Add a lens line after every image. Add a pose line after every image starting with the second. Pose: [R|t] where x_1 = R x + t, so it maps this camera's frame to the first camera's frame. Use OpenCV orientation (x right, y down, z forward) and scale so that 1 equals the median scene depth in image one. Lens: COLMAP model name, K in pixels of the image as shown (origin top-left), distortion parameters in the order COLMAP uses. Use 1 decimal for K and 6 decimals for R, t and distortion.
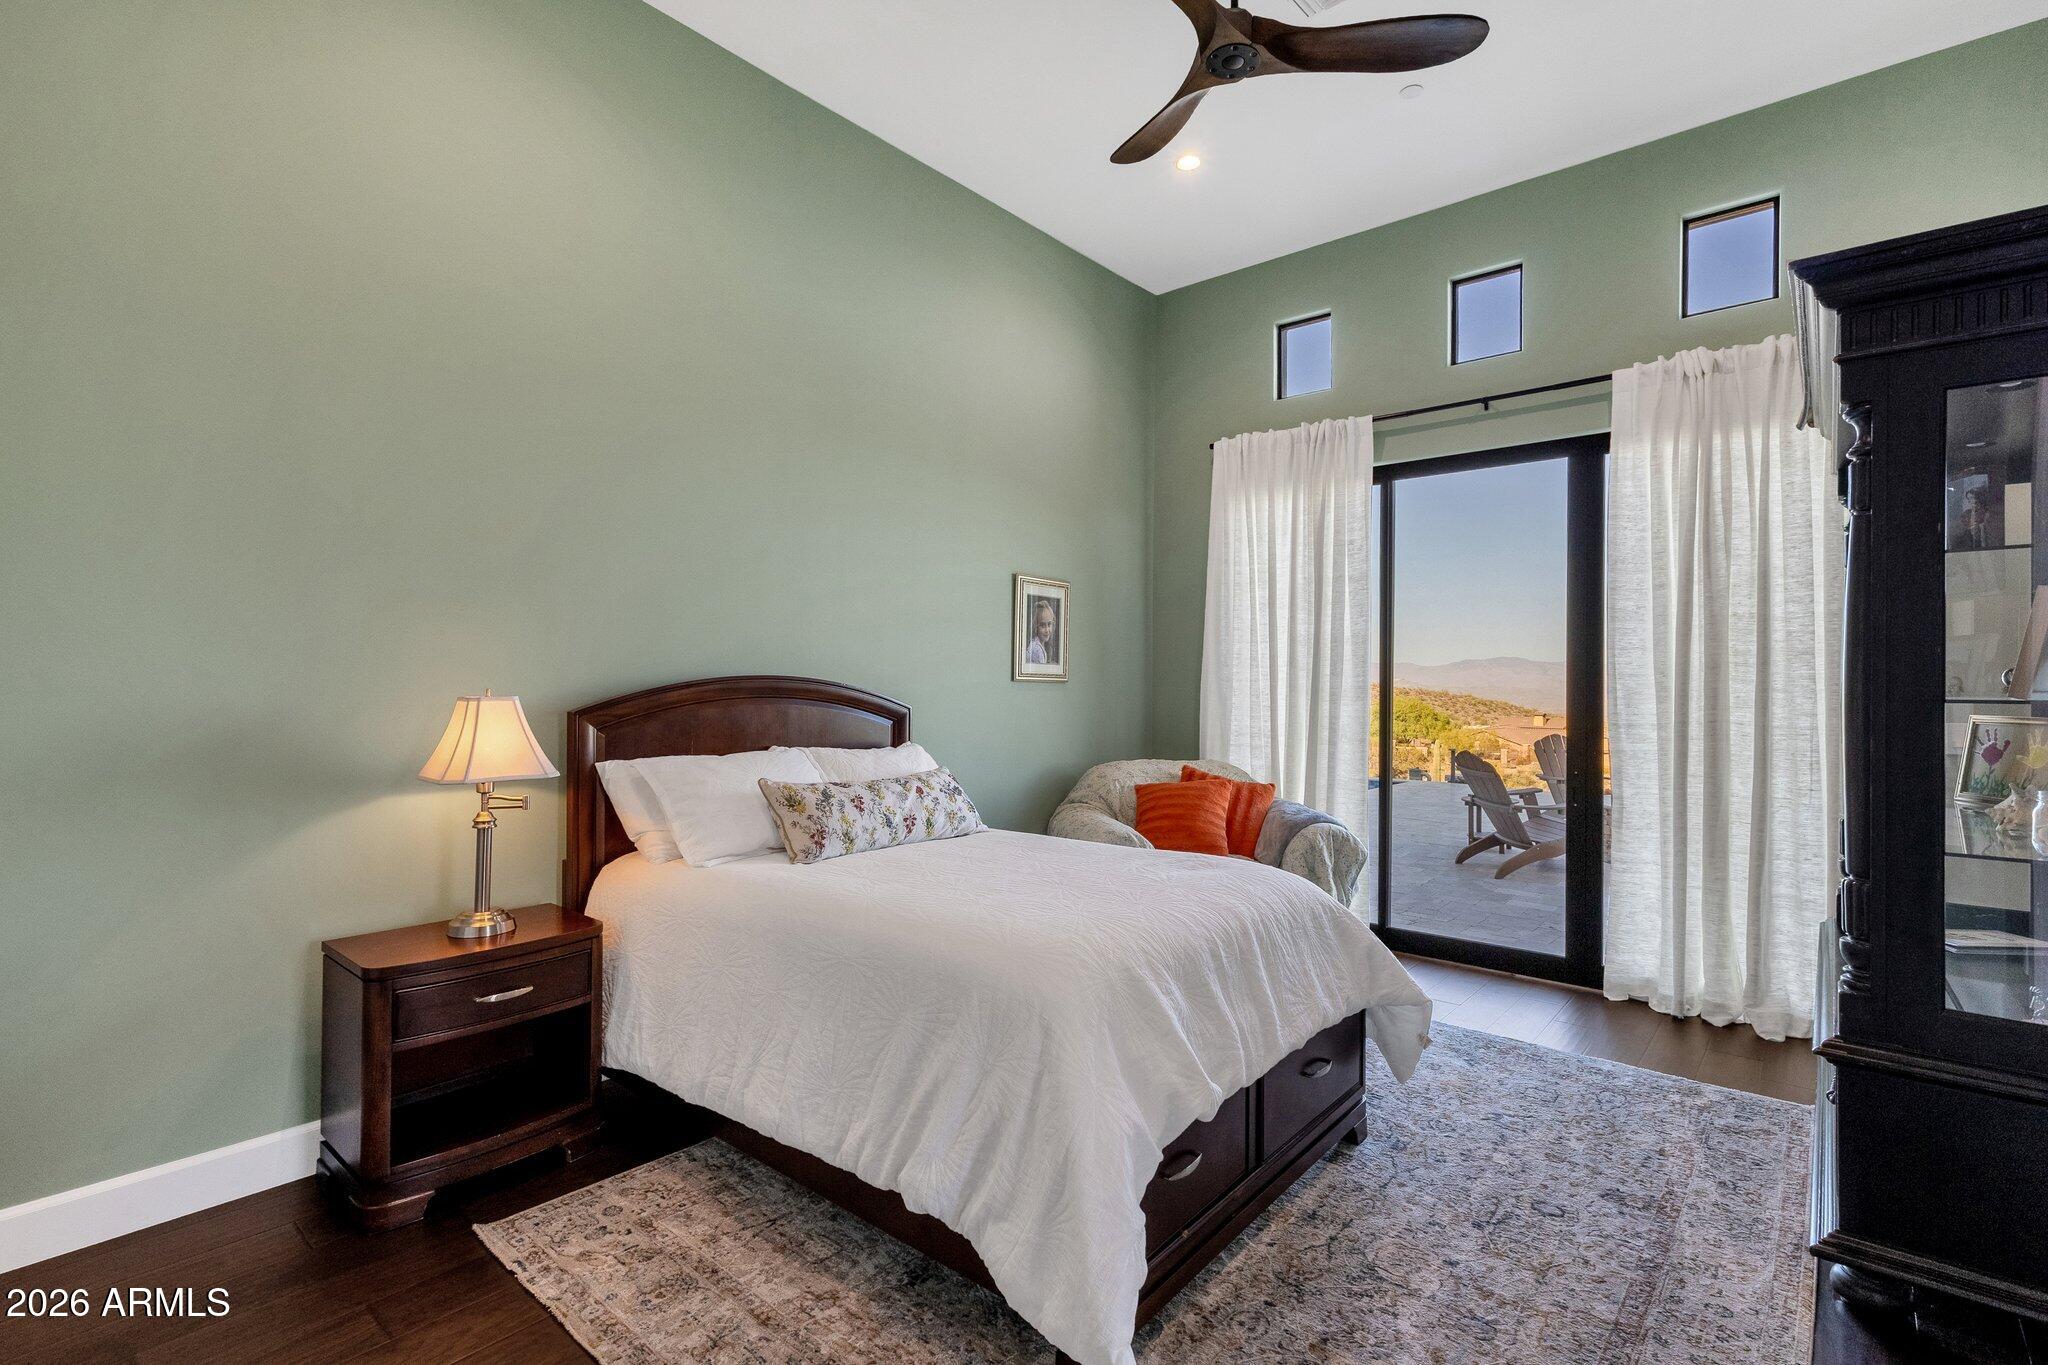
lens RADIAL K [[944.1, 0, 1036.1], [0, 944.1, 682.0], [0, 0, 1]] dist [0.018534, 0.000037]
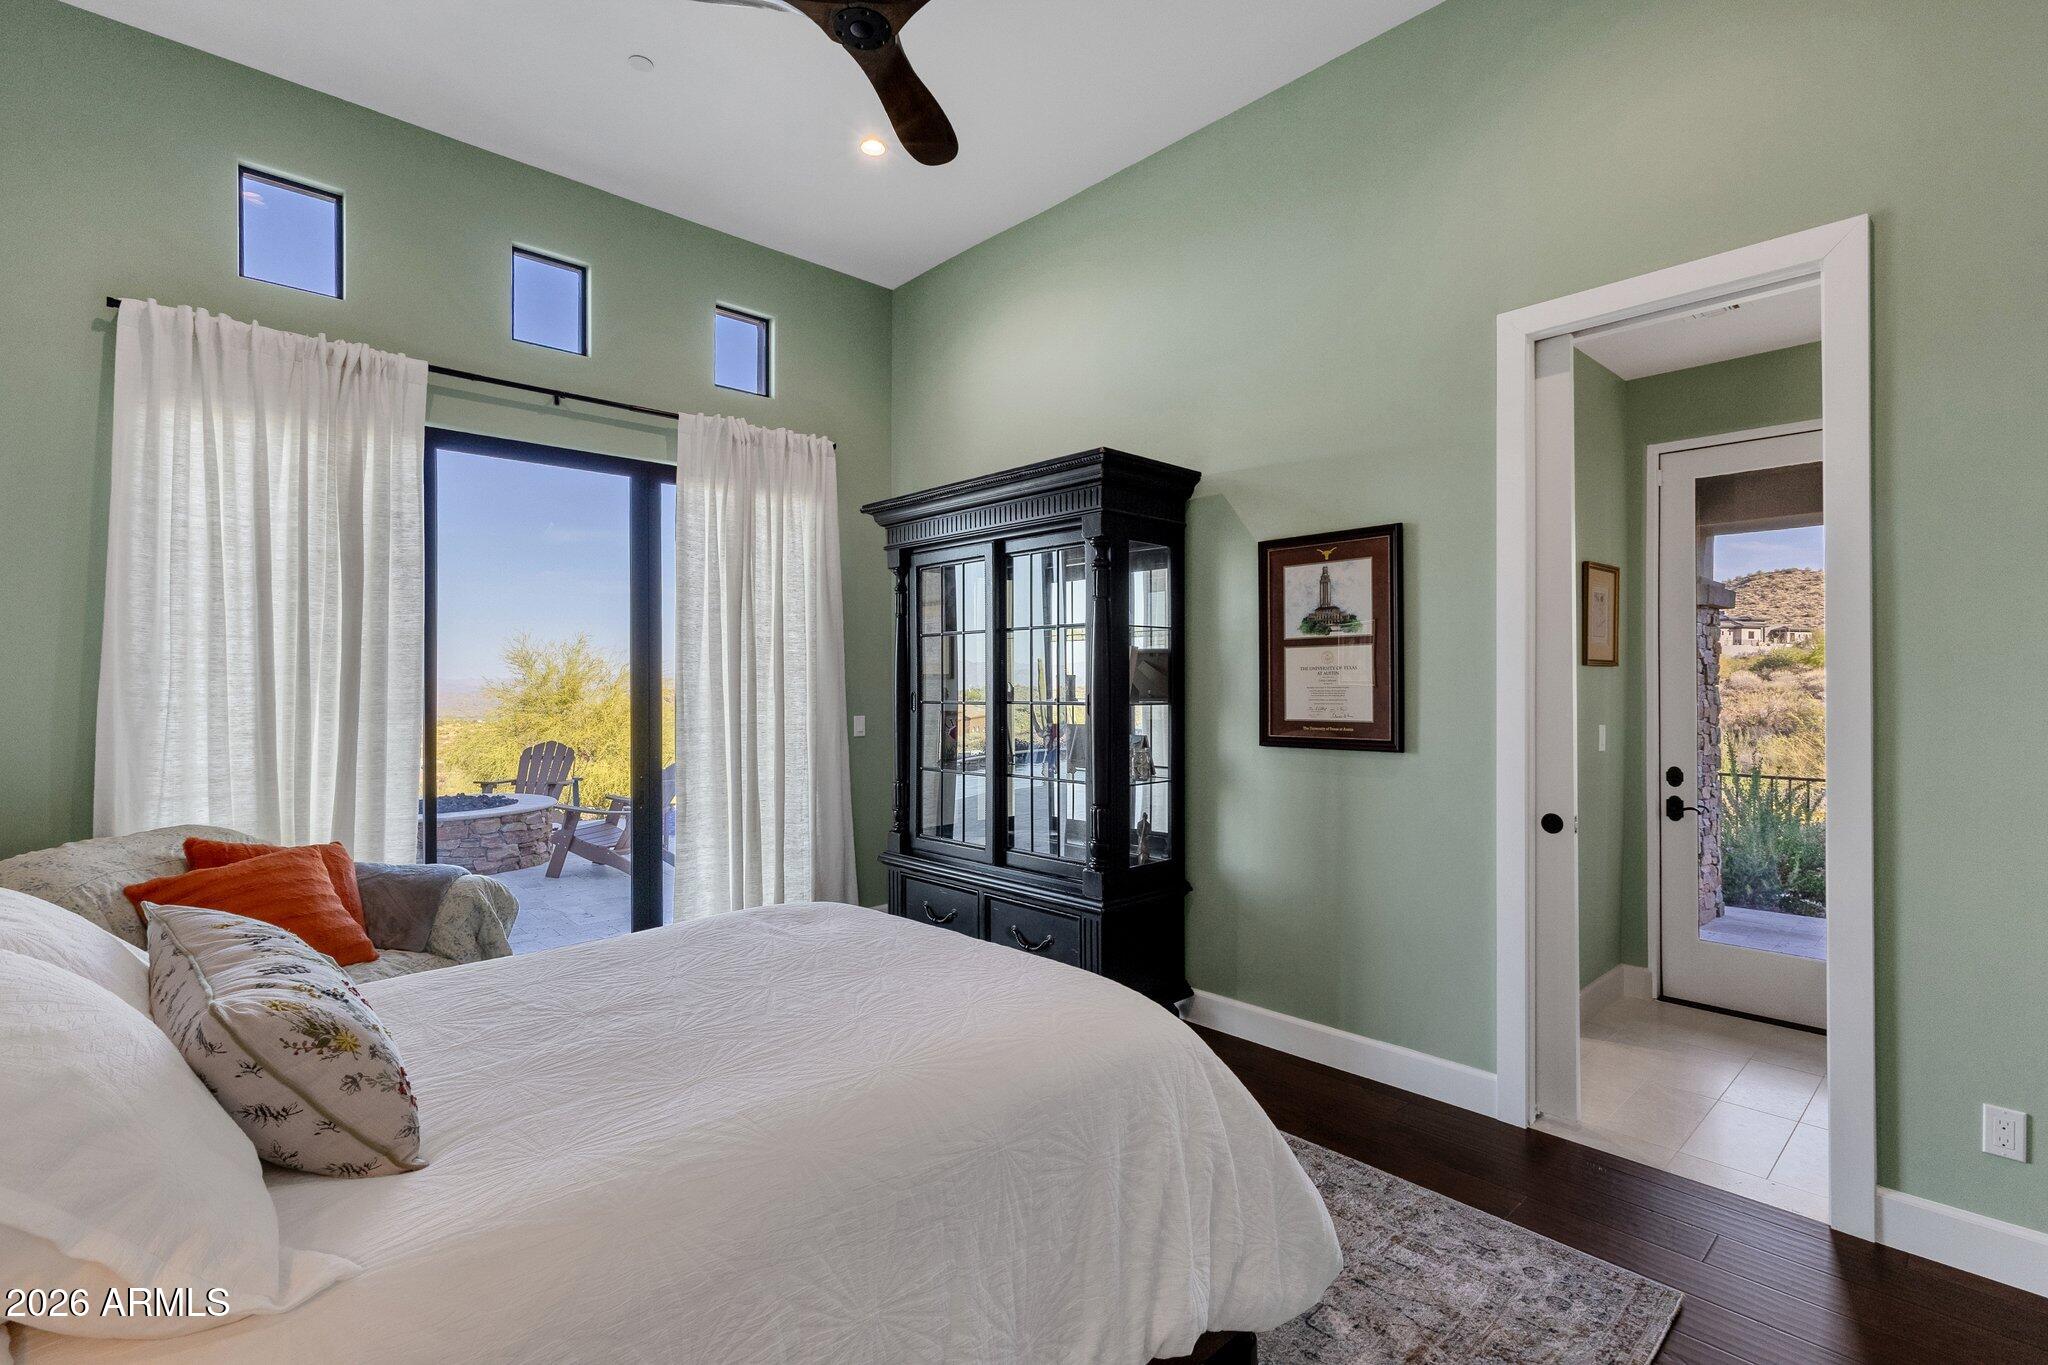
lens RADIAL K [[944.1, 0, 1036.1], [0, 944.1, 682.0], [0, 0, 1]] dist [0.018534, 0.000037]
pose [[0.111521, -0.008338, 0.993727, -0.409772], [-0.001380, 0.999963, 0.008545, -0.019323], [-0.993761, -0.002325, 0.111505, 0.419075]]
